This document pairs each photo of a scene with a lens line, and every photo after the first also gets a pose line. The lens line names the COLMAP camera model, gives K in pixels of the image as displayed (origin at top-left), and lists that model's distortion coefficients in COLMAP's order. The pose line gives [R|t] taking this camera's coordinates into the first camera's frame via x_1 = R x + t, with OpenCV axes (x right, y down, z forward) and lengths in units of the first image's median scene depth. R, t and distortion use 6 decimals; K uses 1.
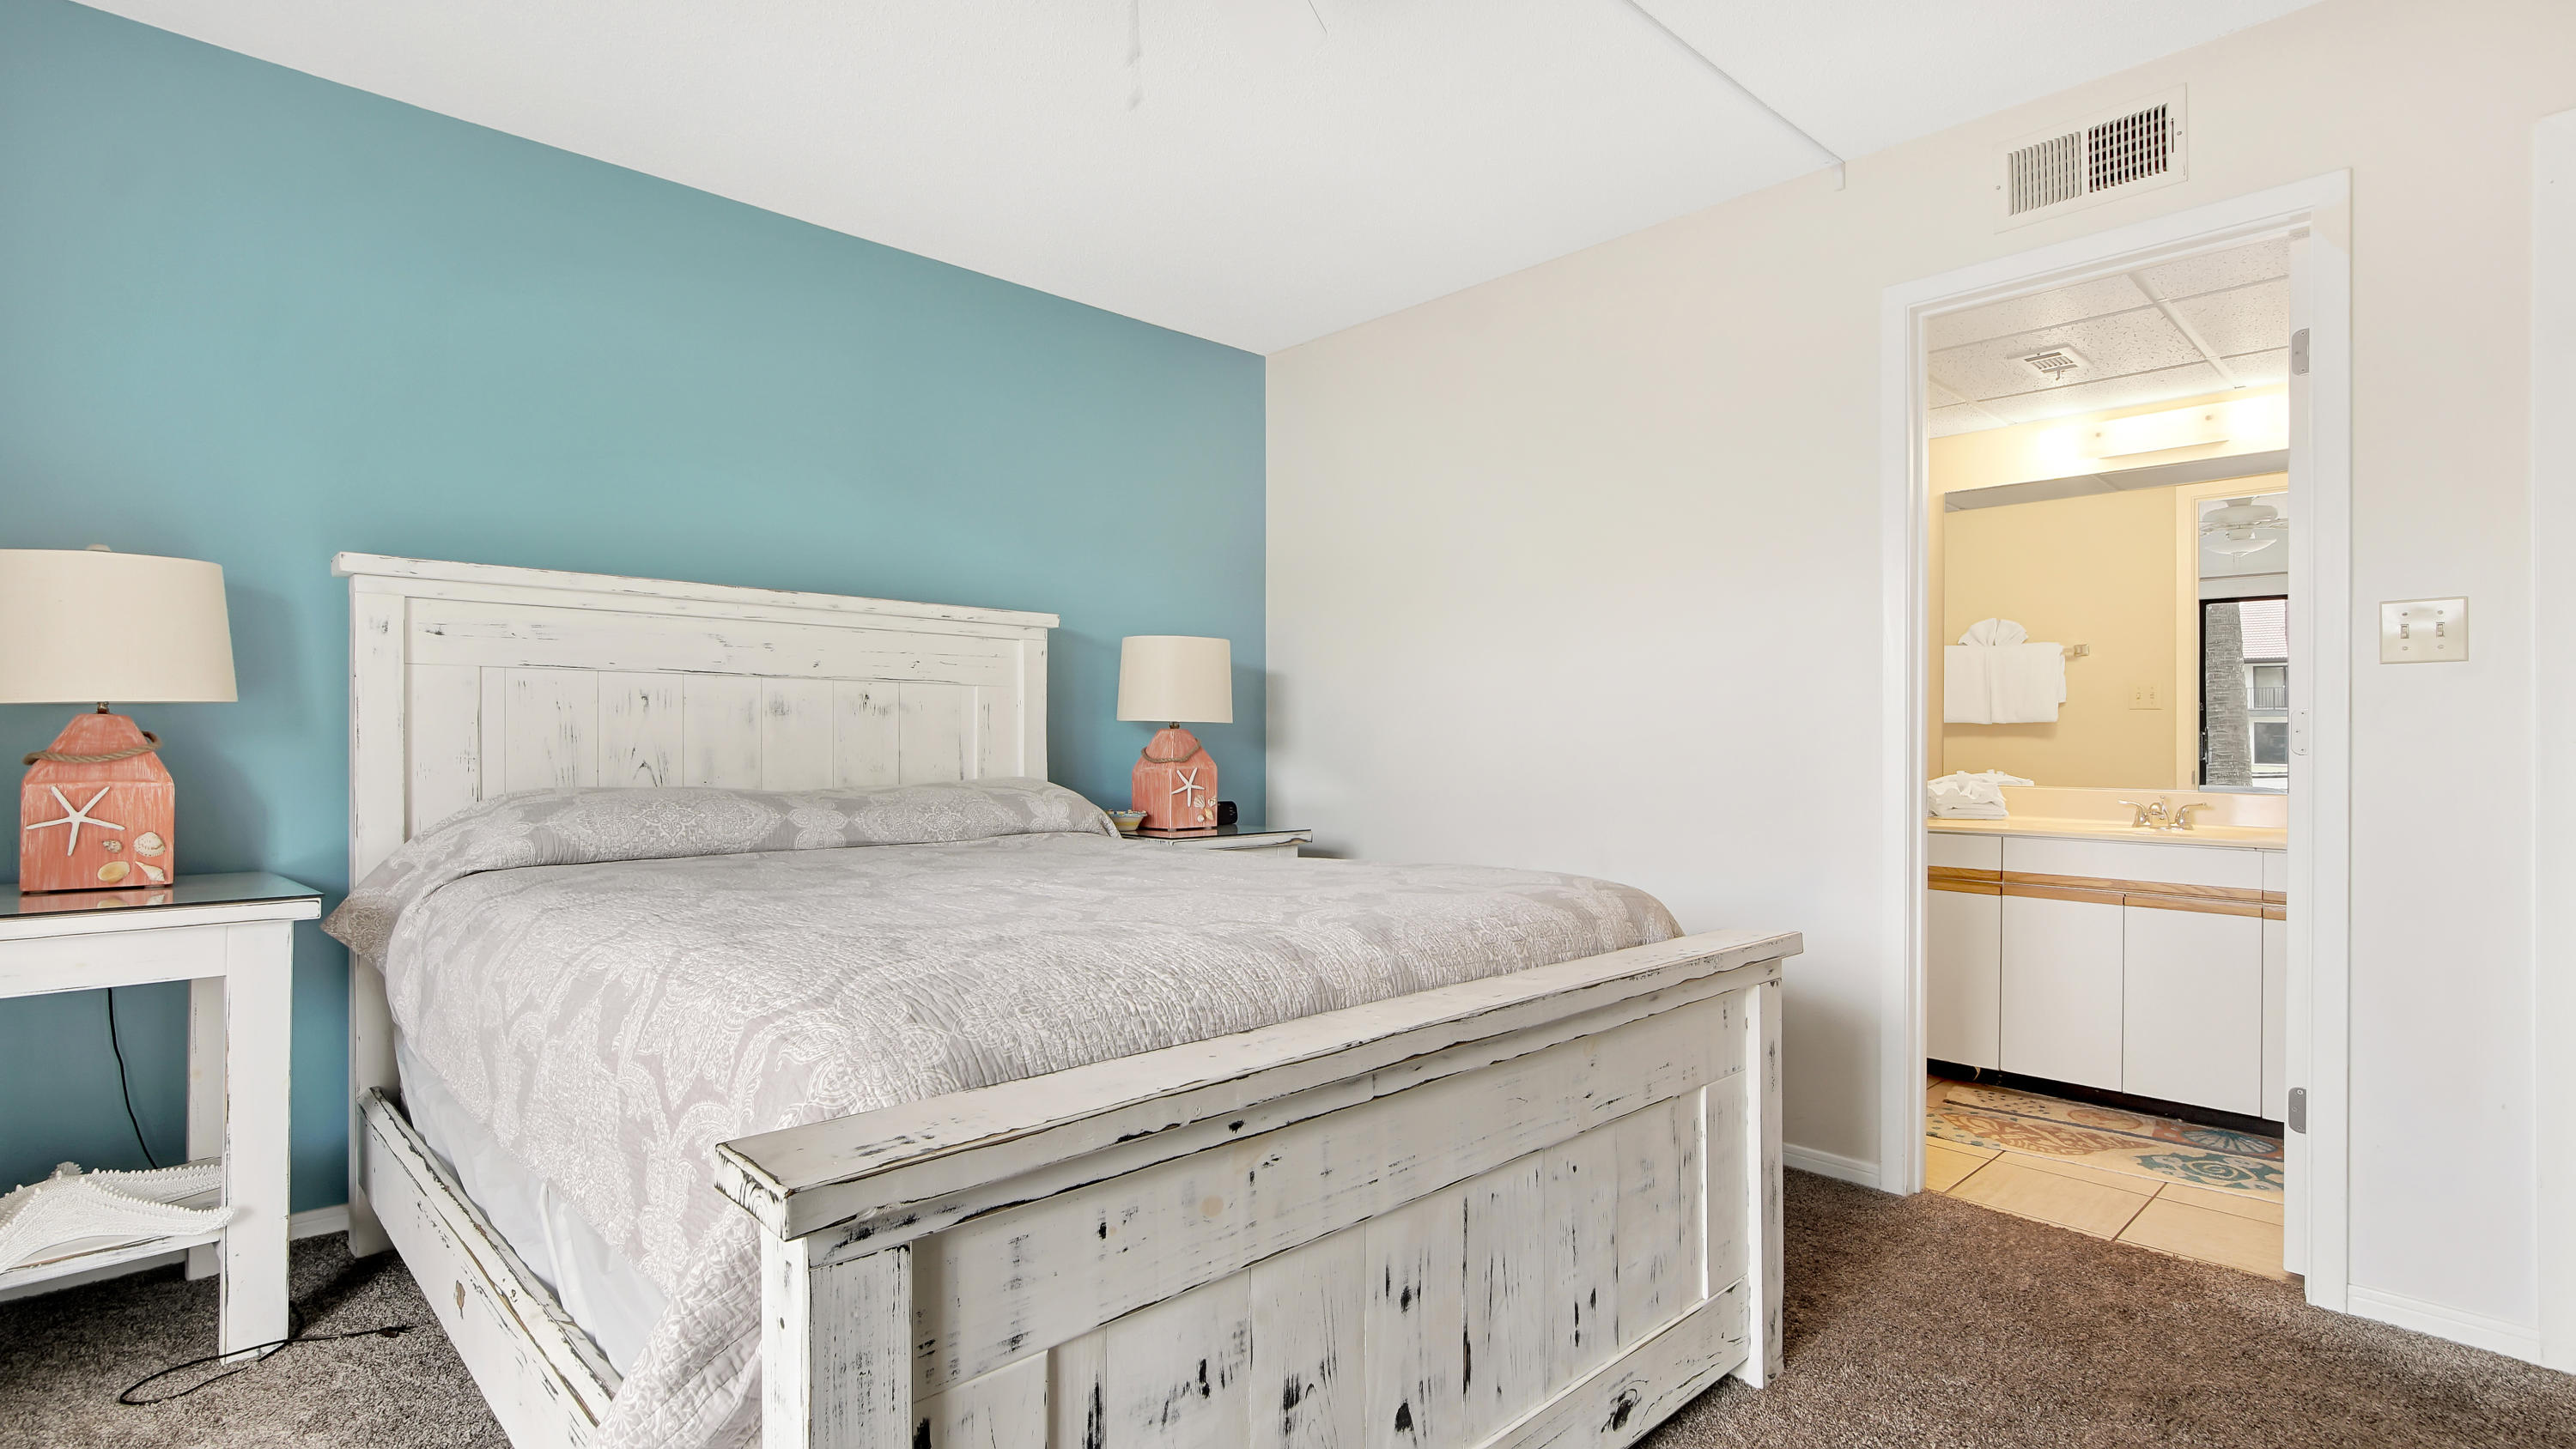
lens RADIAL K [[1225.3, 0, 1287.9], [0, 1225.3, 732.8], [0, 0, 1]] dist [-0.001654, 0.000011]
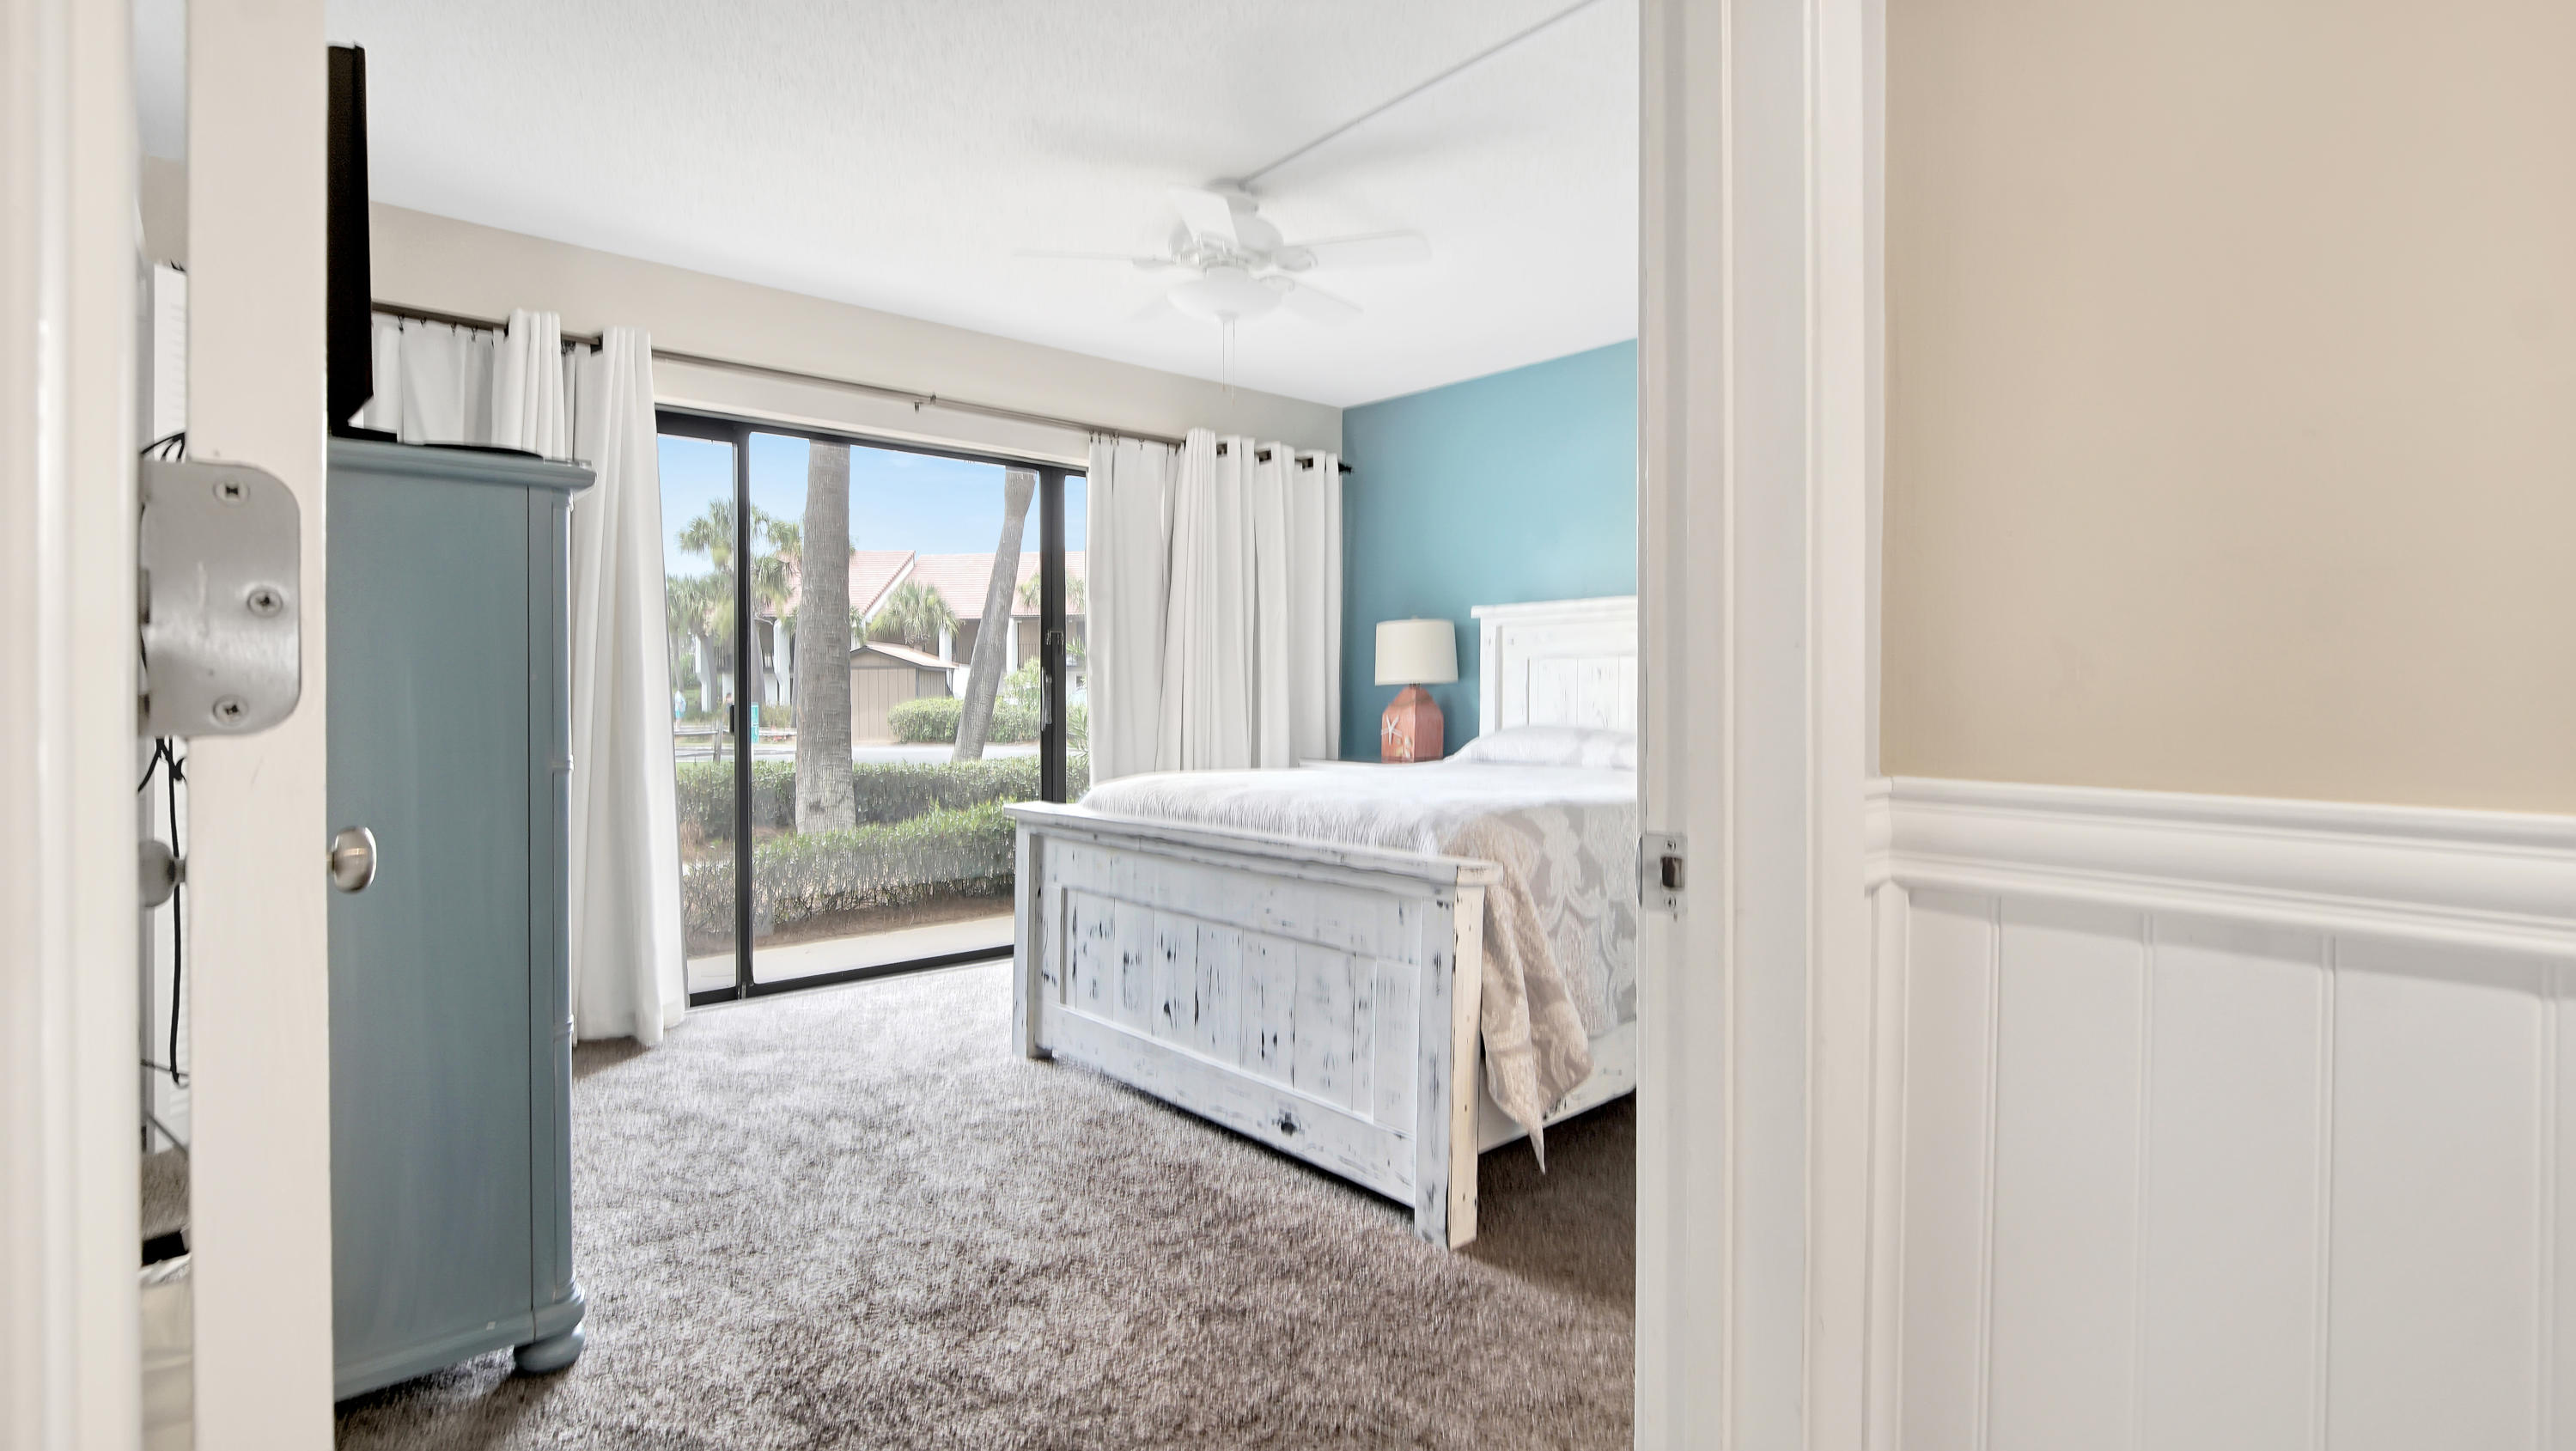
lens RADIAL K [[1225.6, 0, 1286.9], [0, 1225.6, 713.5], [0, 0, 1]] dist [-0.001654, 0.000011]
pose [[-0.045913, 0.007384, -0.998918, 1.912024], [-0.000114, 0.999973, 0.007397, 0.022783], [0.998945, 0.000453, -0.045911, 1.124214]]
